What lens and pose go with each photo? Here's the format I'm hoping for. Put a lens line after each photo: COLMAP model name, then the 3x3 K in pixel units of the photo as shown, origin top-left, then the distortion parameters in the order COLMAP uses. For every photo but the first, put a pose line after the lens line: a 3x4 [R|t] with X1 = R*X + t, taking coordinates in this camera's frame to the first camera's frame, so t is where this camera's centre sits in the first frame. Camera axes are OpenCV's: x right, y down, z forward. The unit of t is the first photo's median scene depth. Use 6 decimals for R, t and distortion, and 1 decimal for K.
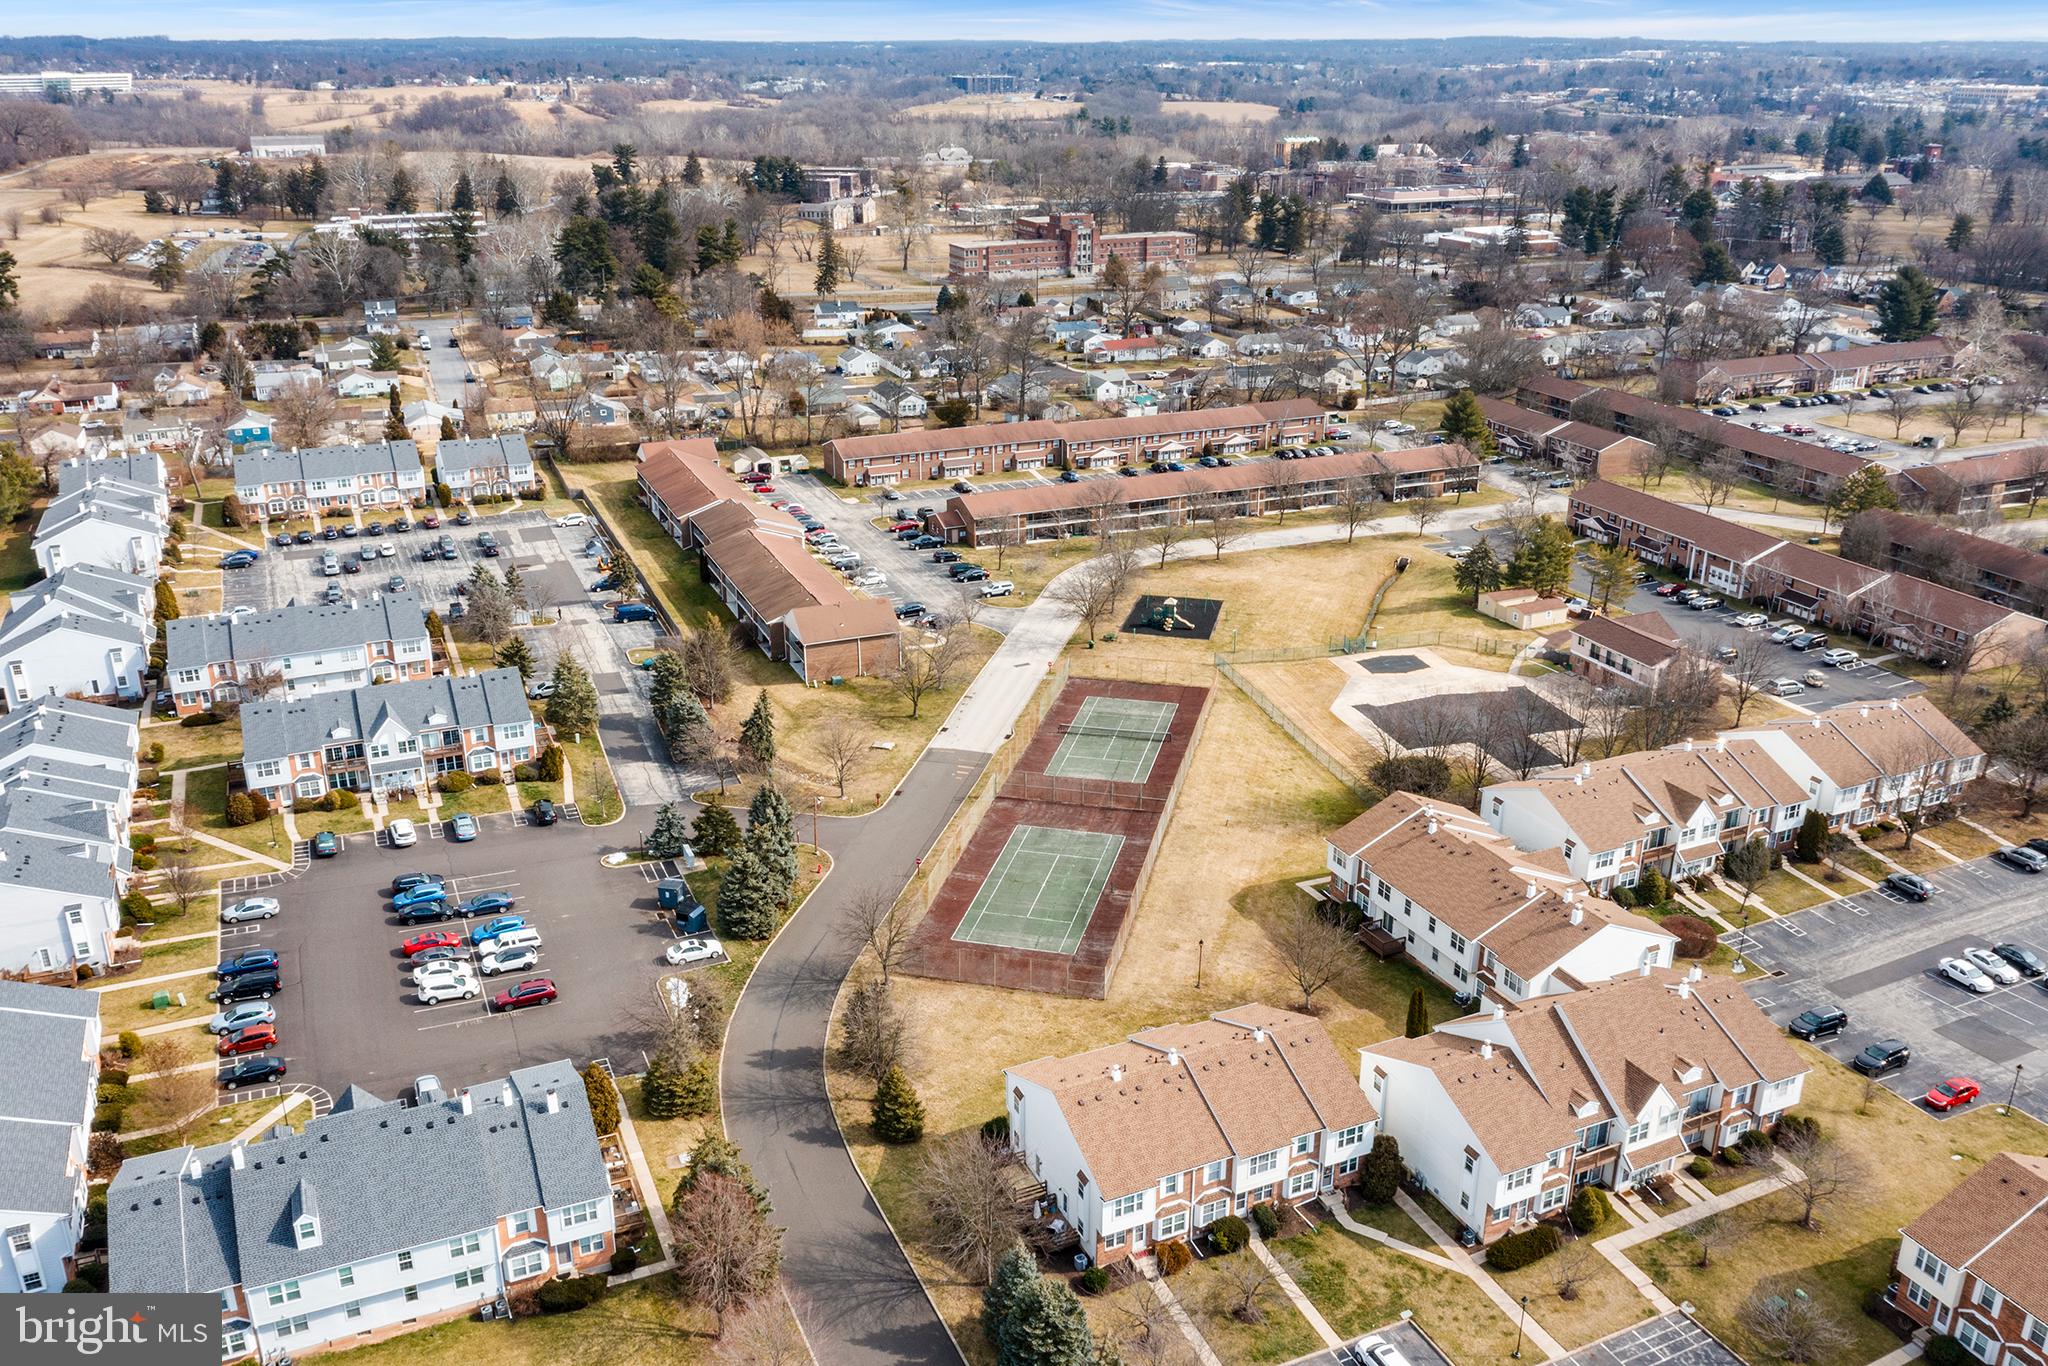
lens RADIAL K [[1609.6, 0, 1024.0], [0, 1609.6, 683.0], [0, 0, 1]] dist [0.000350, -0.003146]
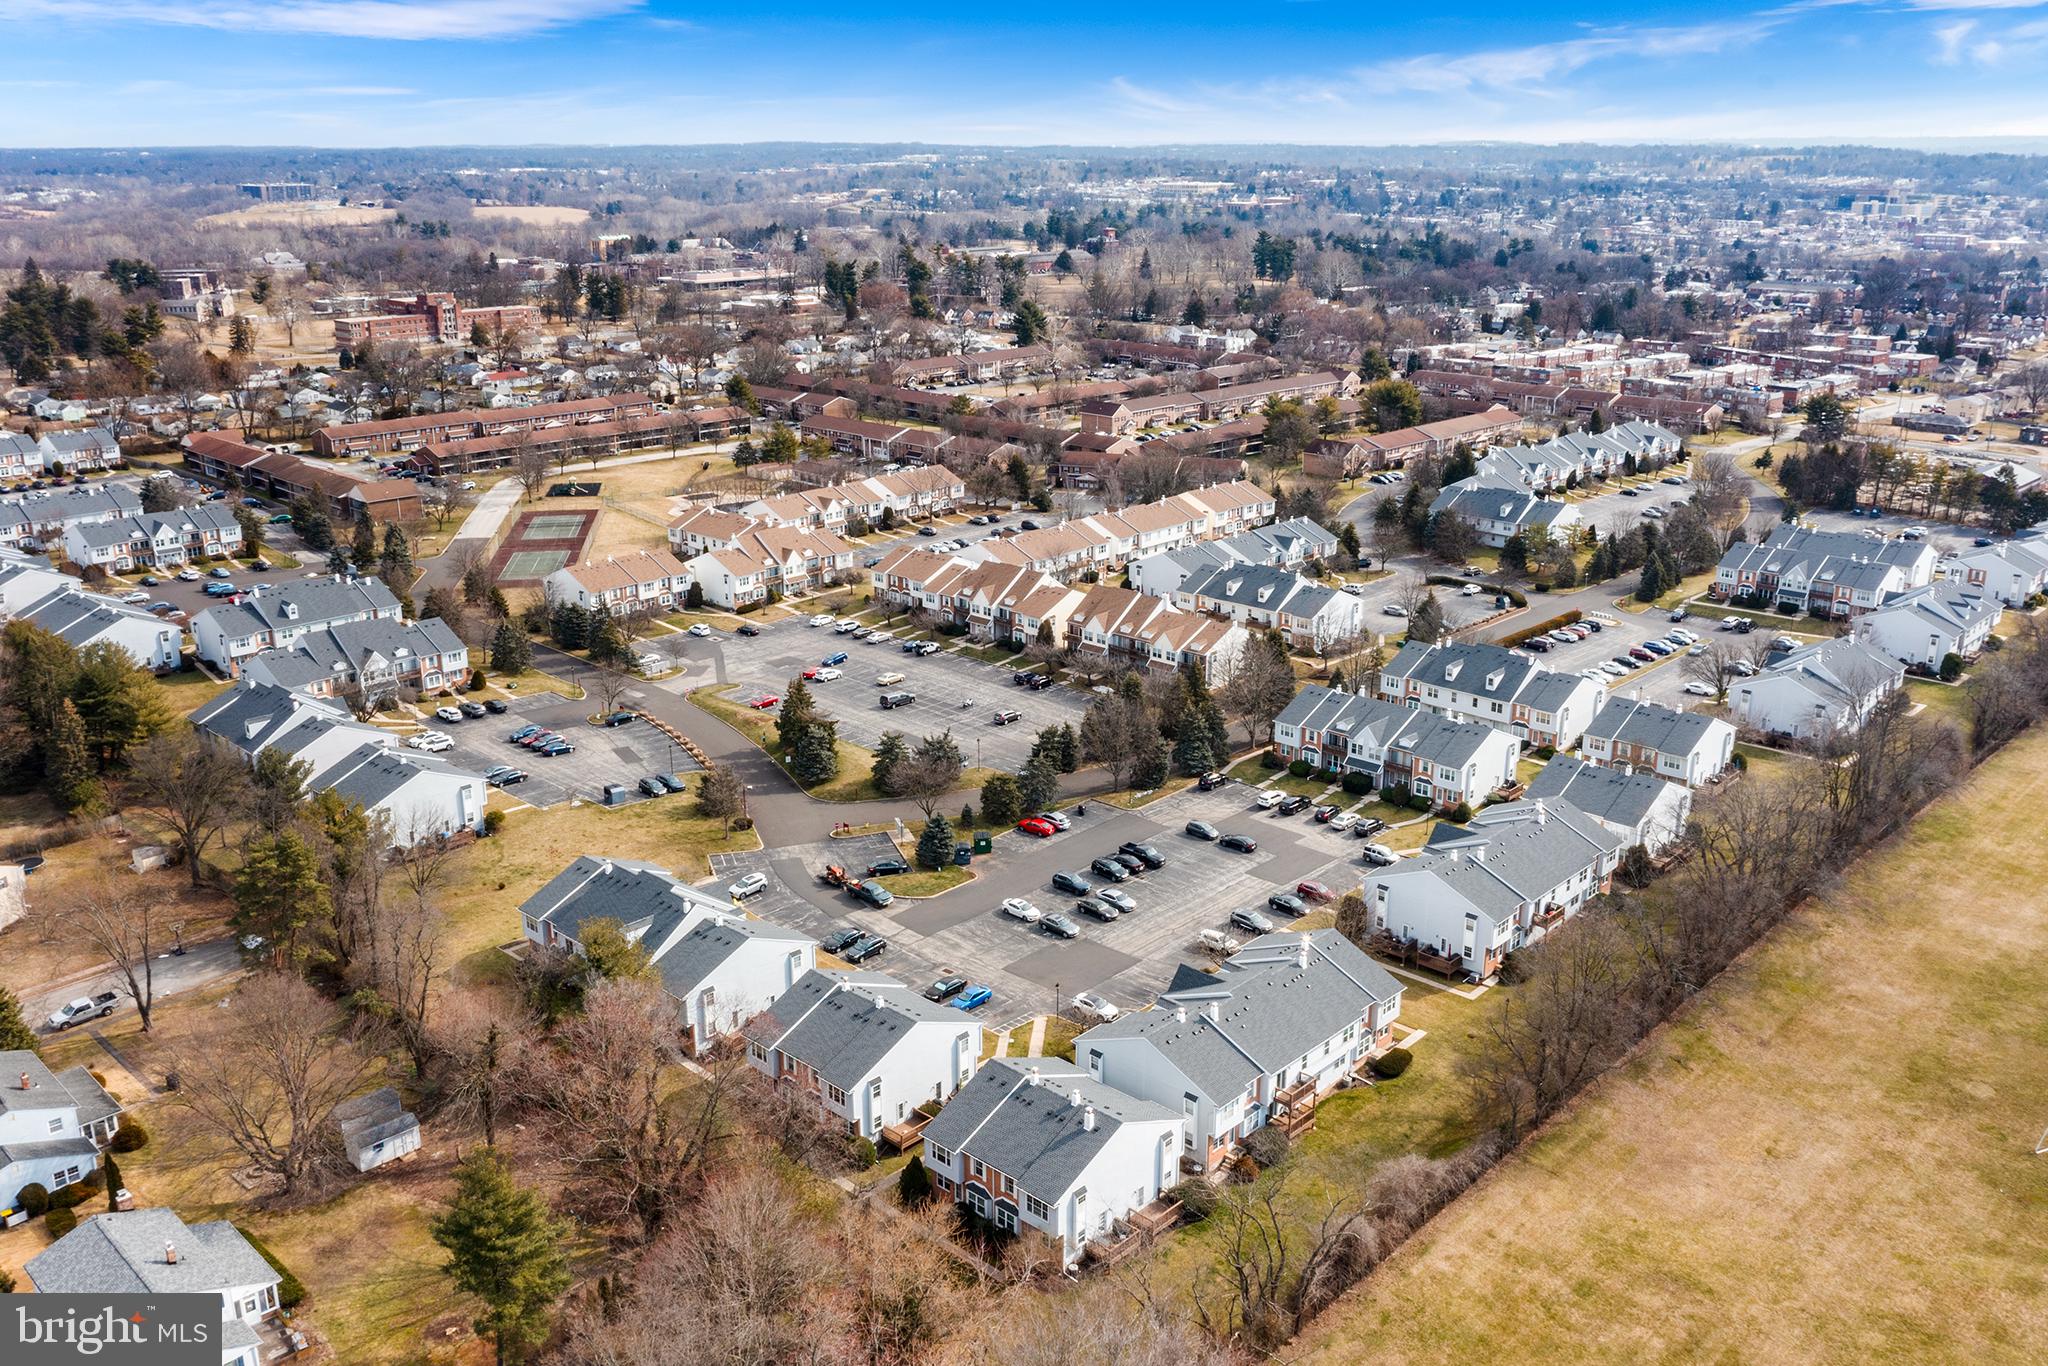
lens RADIAL K [[1710.3, 0, 1004.2], [0, 1710.3, 679.3], [0, 0, 1]] dist [0.001592, 0.004876]
pose [[0.928638, -0.113847, 0.353086, -0.050988], [0.140466, 0.988791, -0.050613, 0.107107], [-0.343366, 0.096598, 0.934221, -0.289605]]
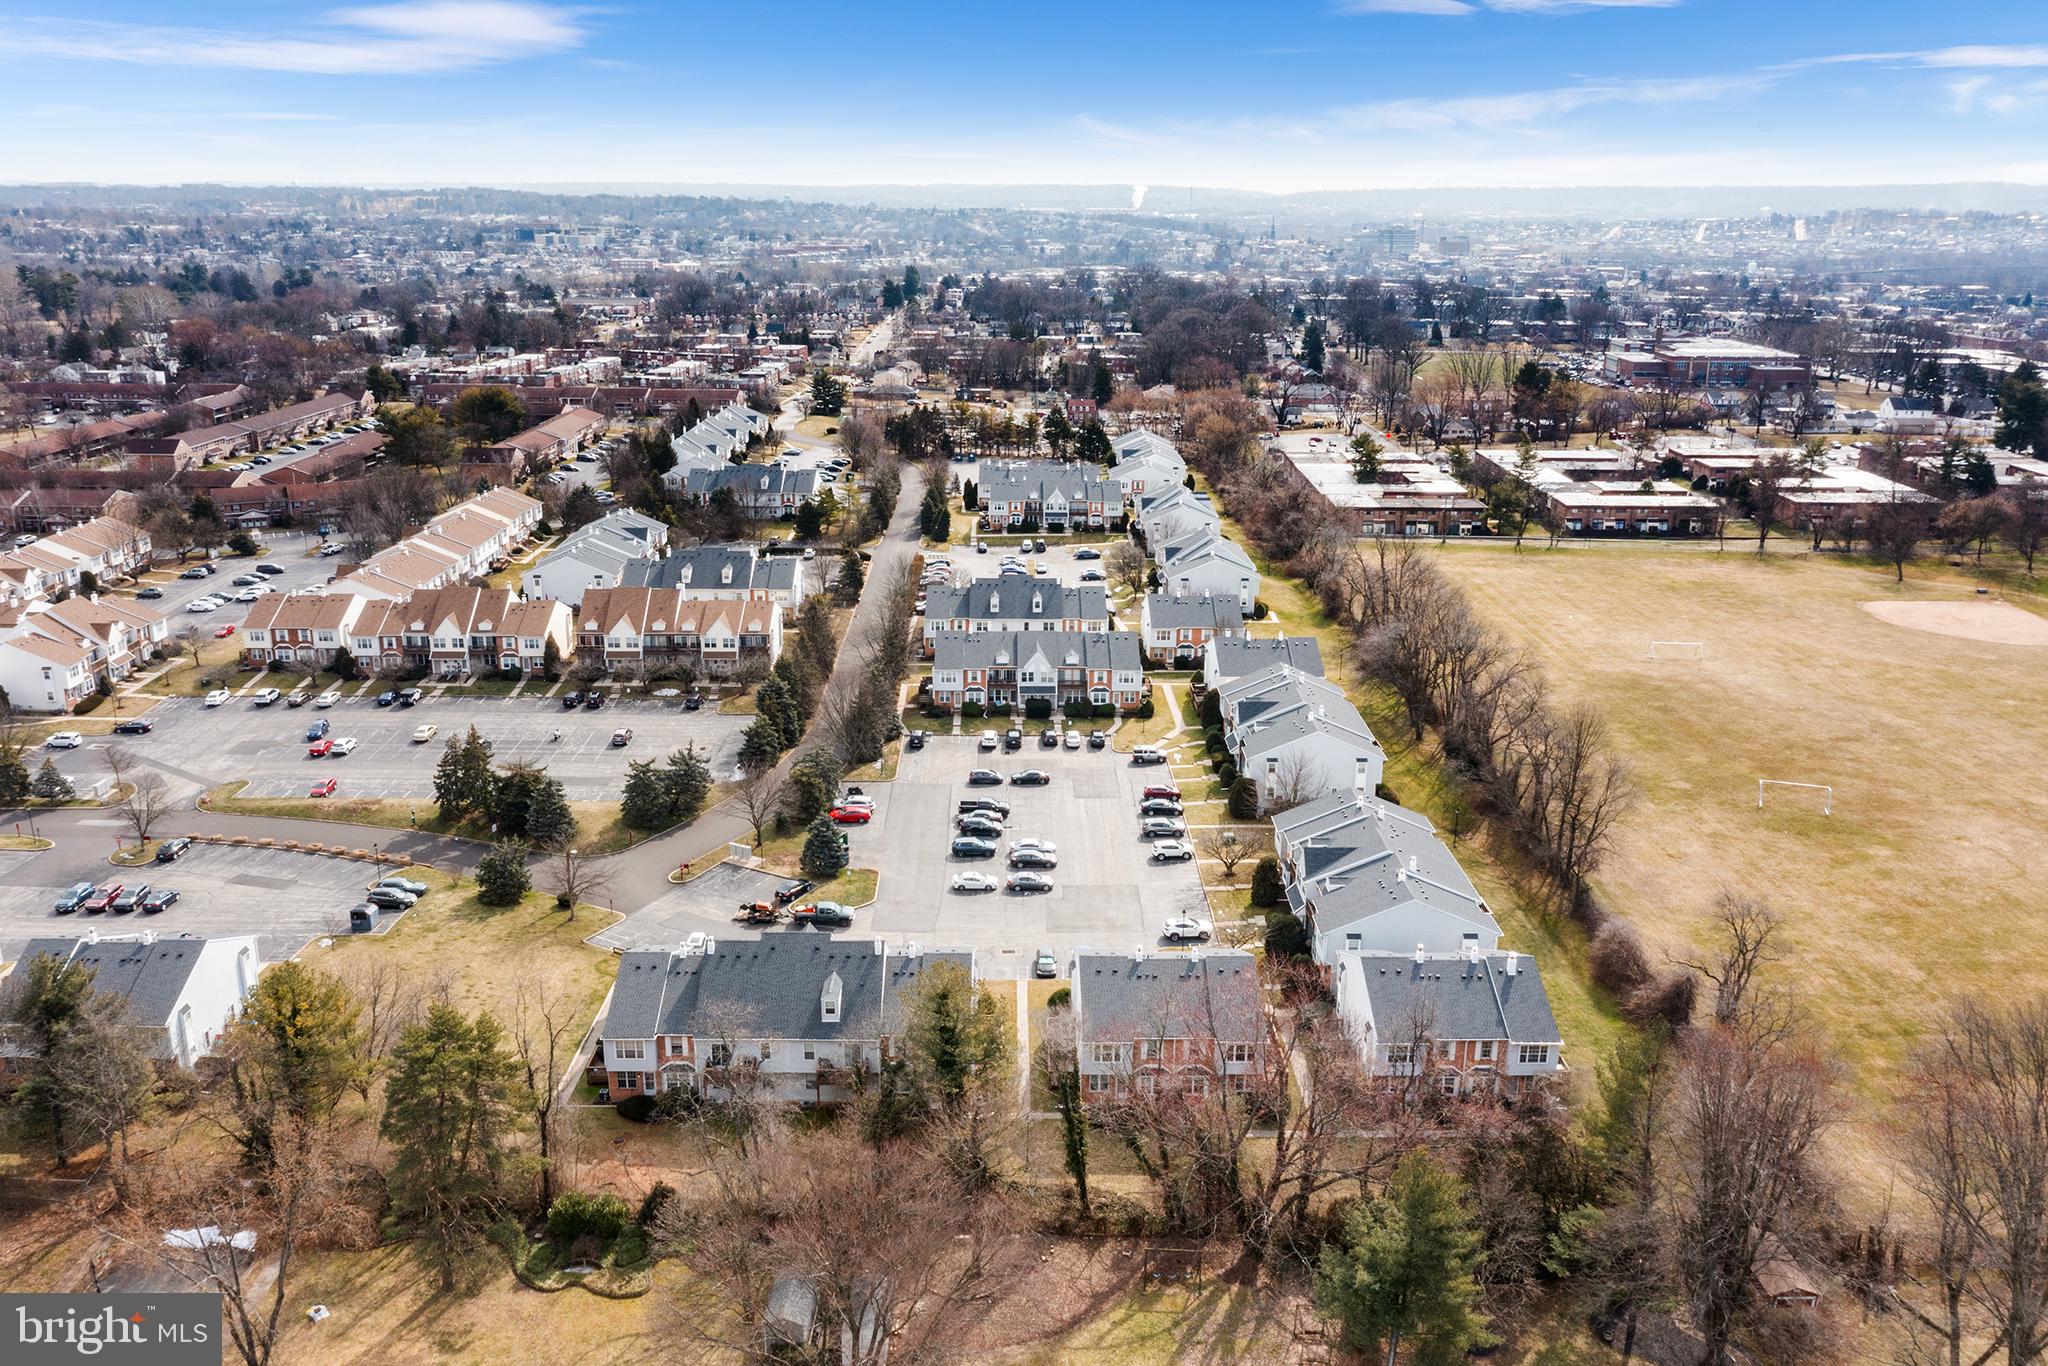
lens RADIAL K [[1742.7, 0, 1023.1], [0, 1742.7, 590.7], [0, 0, 1]] dist [-0.155501, 0.007220]
pose [[0.391167, -0.214666, 0.894934, -0.181978], [0.330433, 0.940336, 0.081127, 0.068901], [-0.858954, 0.263981, 0.438761, -0.166126]]
